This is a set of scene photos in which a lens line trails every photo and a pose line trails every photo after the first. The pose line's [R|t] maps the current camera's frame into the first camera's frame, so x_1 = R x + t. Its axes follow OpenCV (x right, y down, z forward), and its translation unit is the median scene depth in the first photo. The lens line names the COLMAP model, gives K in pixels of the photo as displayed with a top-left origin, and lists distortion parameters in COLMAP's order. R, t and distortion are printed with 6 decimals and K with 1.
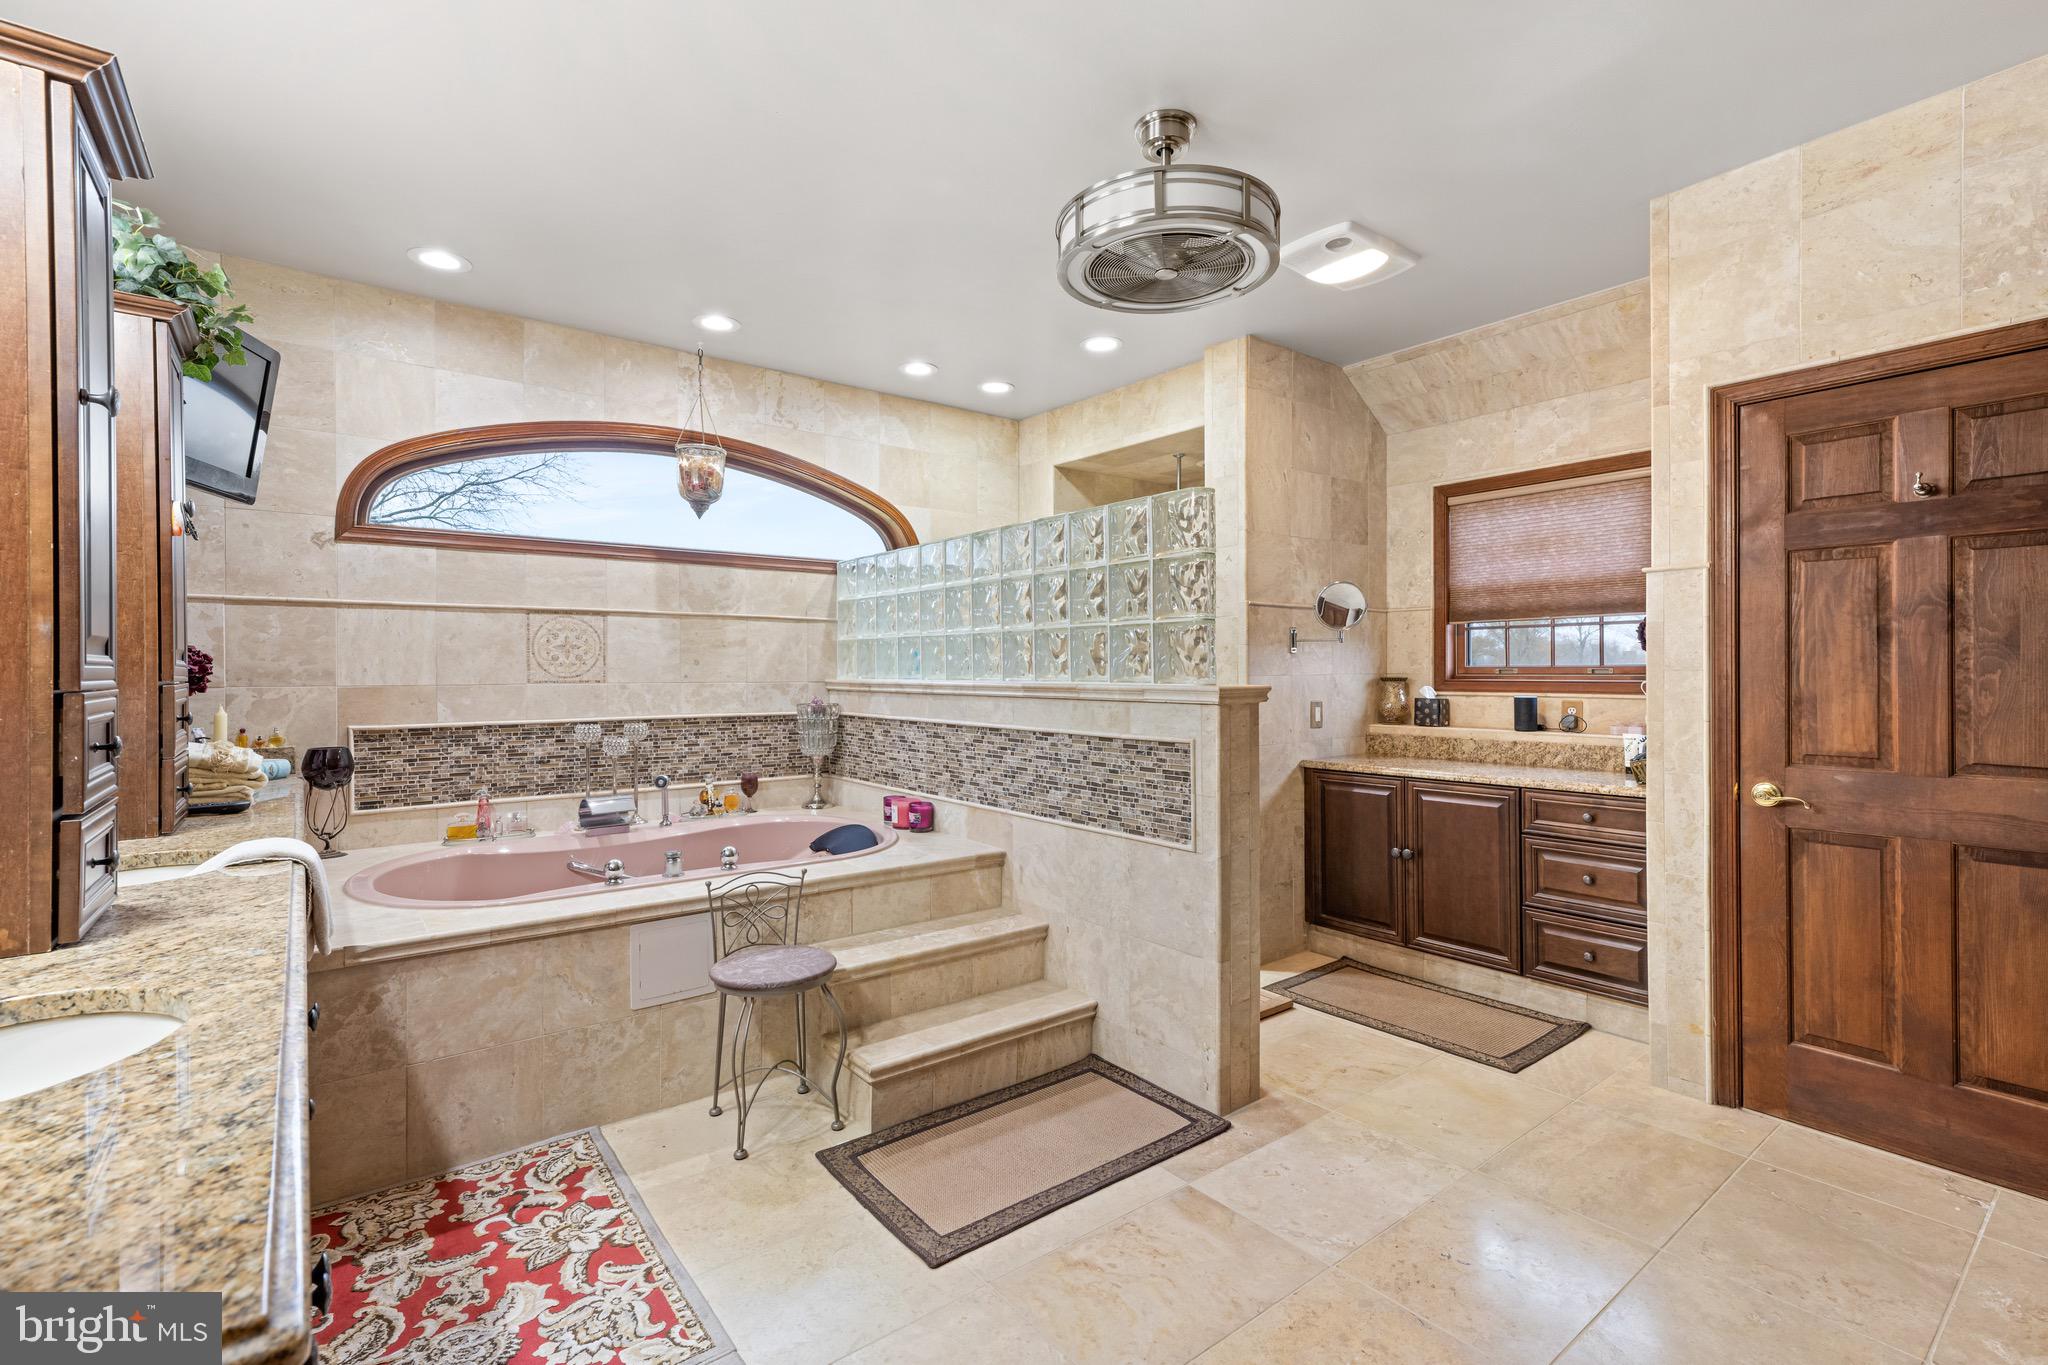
lens RADIAL K [[931.0, 0, 1023.2], [0, 931.0, 673.3], [0, 0, 1]] dist [0.002969, 0.001298]
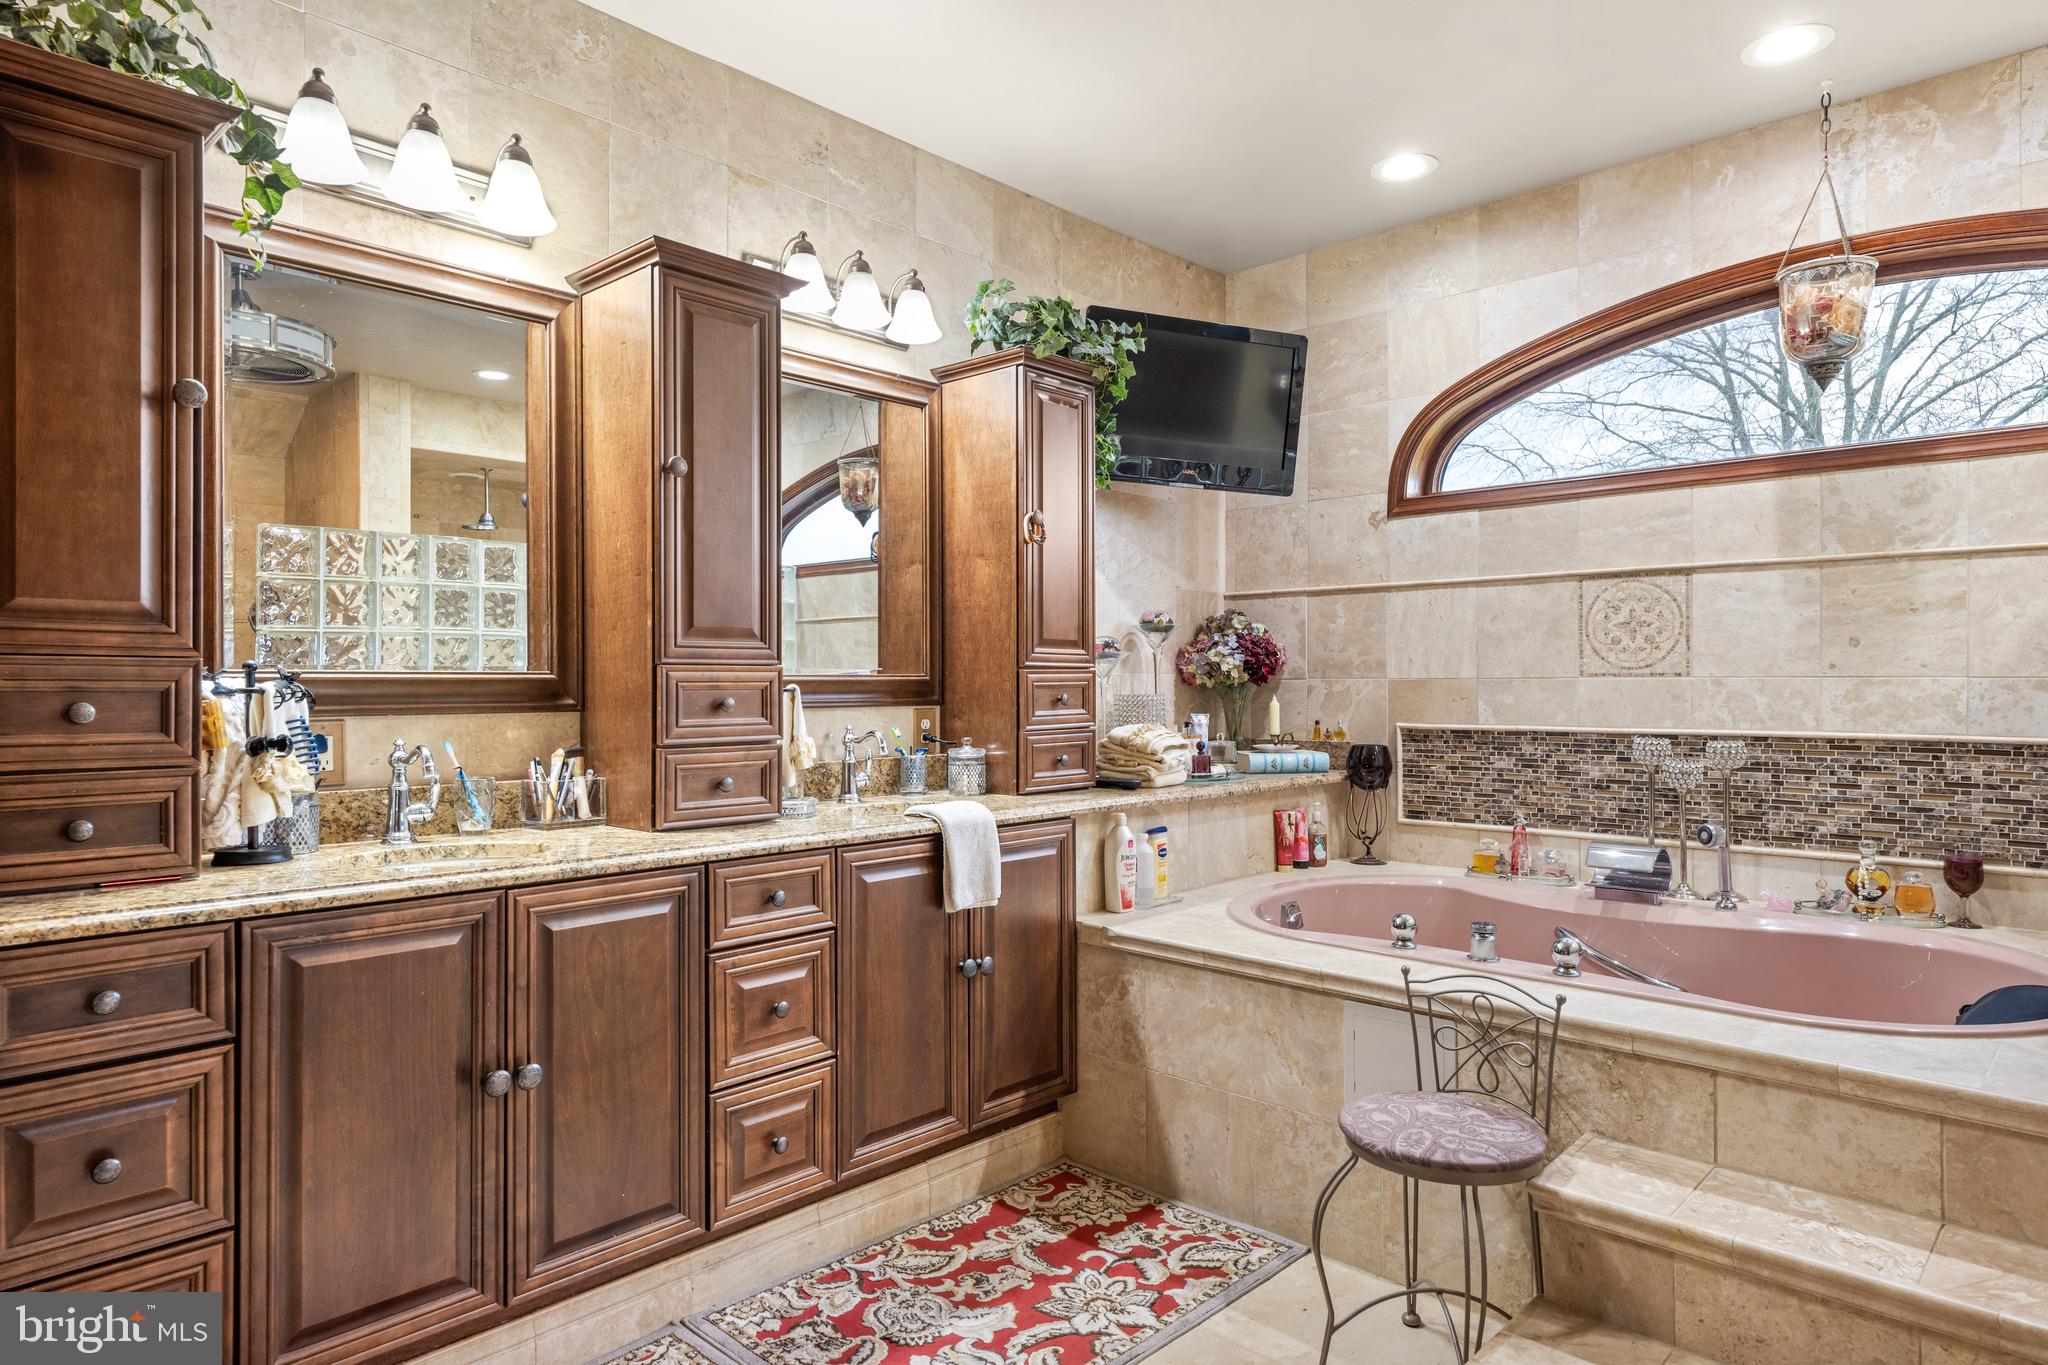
lens RADIAL K [[1200.2, 0, 1022.7], [0, 1200.2, 682.9], [0, 0, 1]] dist [0.000468, 0.000365]
pose [[0.149072, 0.002787, -0.988822, 0.357059], [-0.002994, 0.999993, 0.002367, 0.015866], [0.988822, 0.002607, 0.149079, 0.462972]]
